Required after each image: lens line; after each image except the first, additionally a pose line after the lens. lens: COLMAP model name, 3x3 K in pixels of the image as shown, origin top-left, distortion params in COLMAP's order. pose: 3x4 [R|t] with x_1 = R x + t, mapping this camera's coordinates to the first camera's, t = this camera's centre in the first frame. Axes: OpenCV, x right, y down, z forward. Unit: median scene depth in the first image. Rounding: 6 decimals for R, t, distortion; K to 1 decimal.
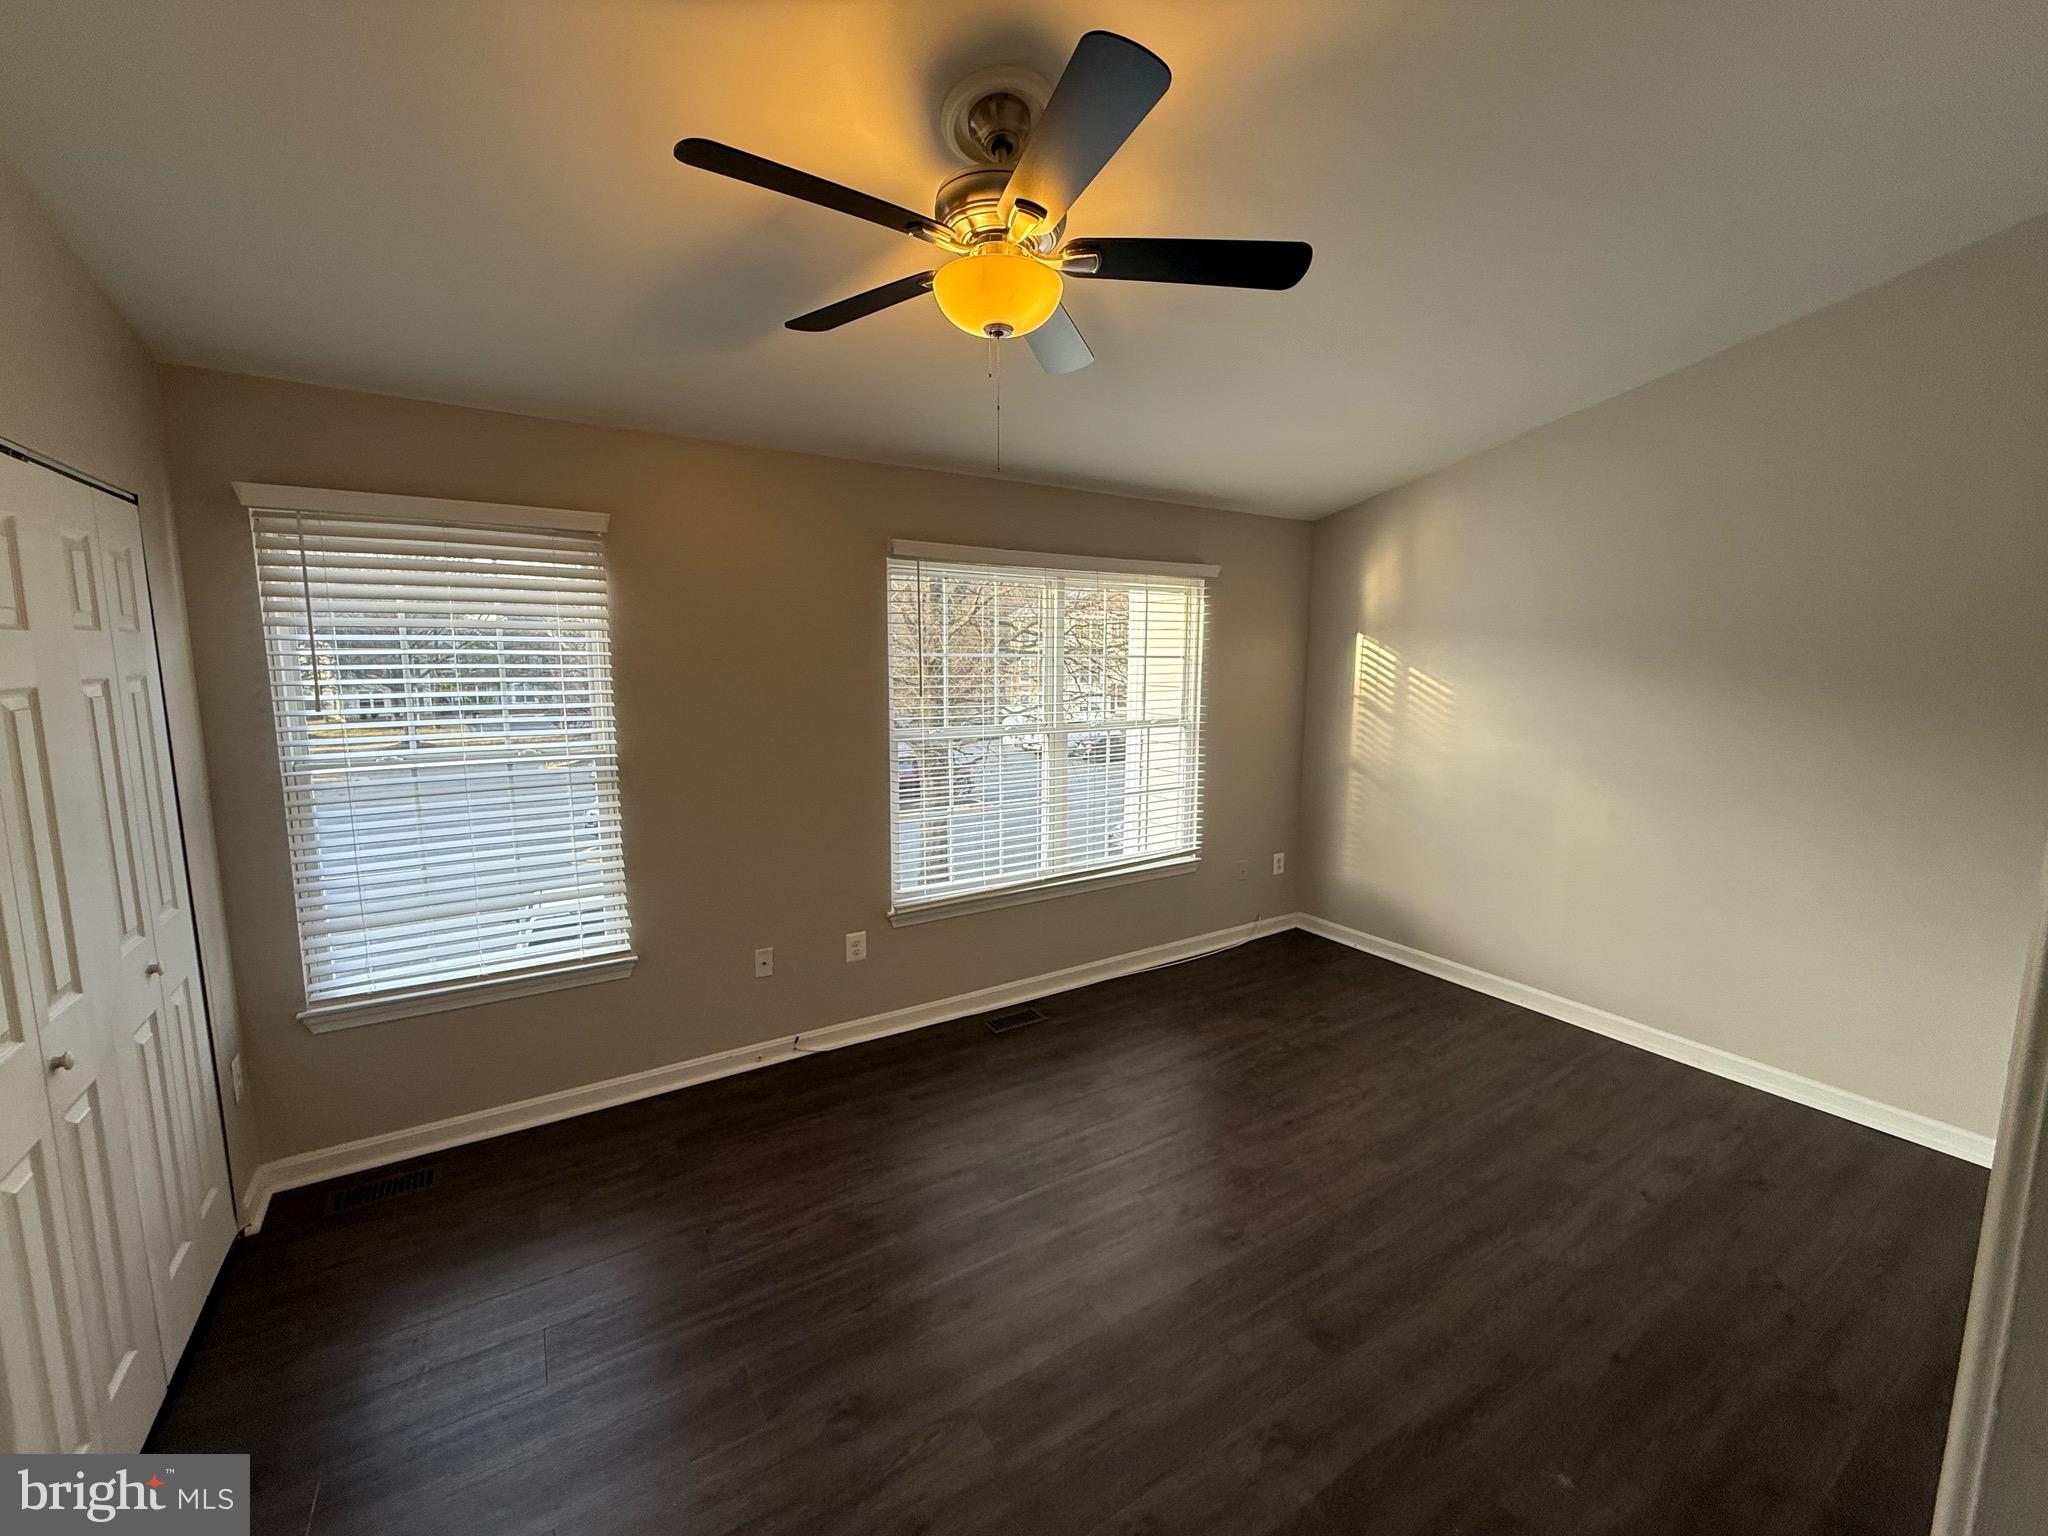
lens RADIAL K [[813.5, 0, 1024.0], [0, 813.5, 768.0], [0, 0, 1]] dist [0.000314, -0.000648]
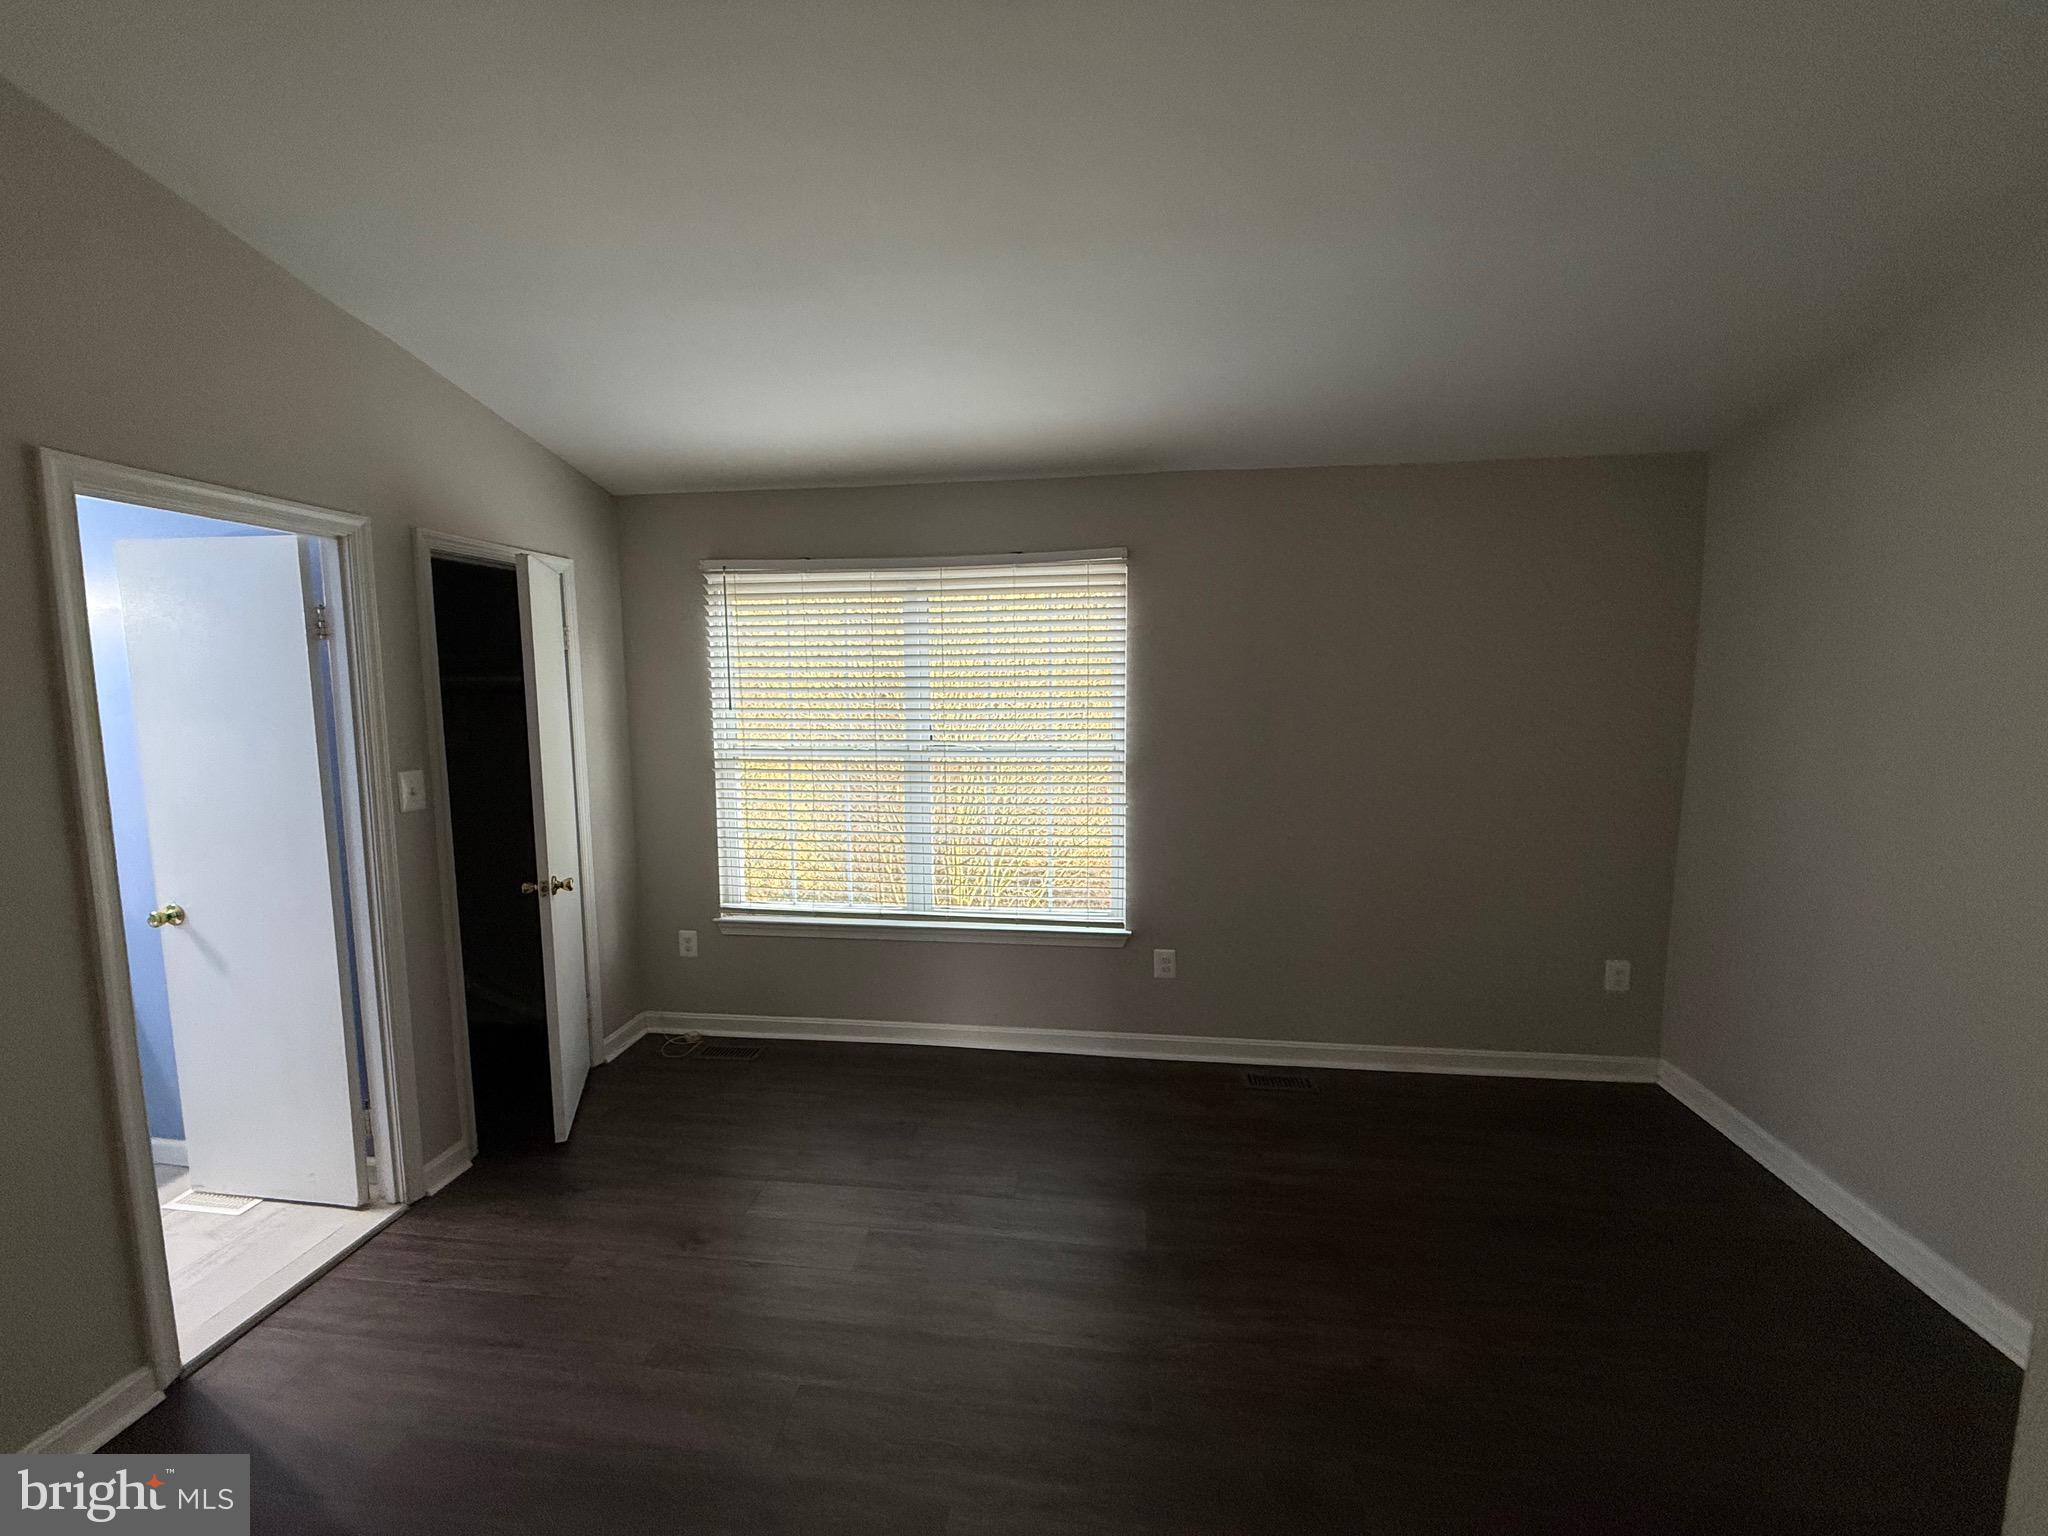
lens RADIAL K [[813.5, 0, 1024.0], [0, 813.5, 768.0], [0, 0, 1]] dist [0.000314, -0.000648]
pose [[0.778321, 0.078470, -0.622944, 0.677579], [-0.079666, 0.996483, 0.025988, -0.061872], [0.622793, 0.029400, 0.781834, 0.378975]]
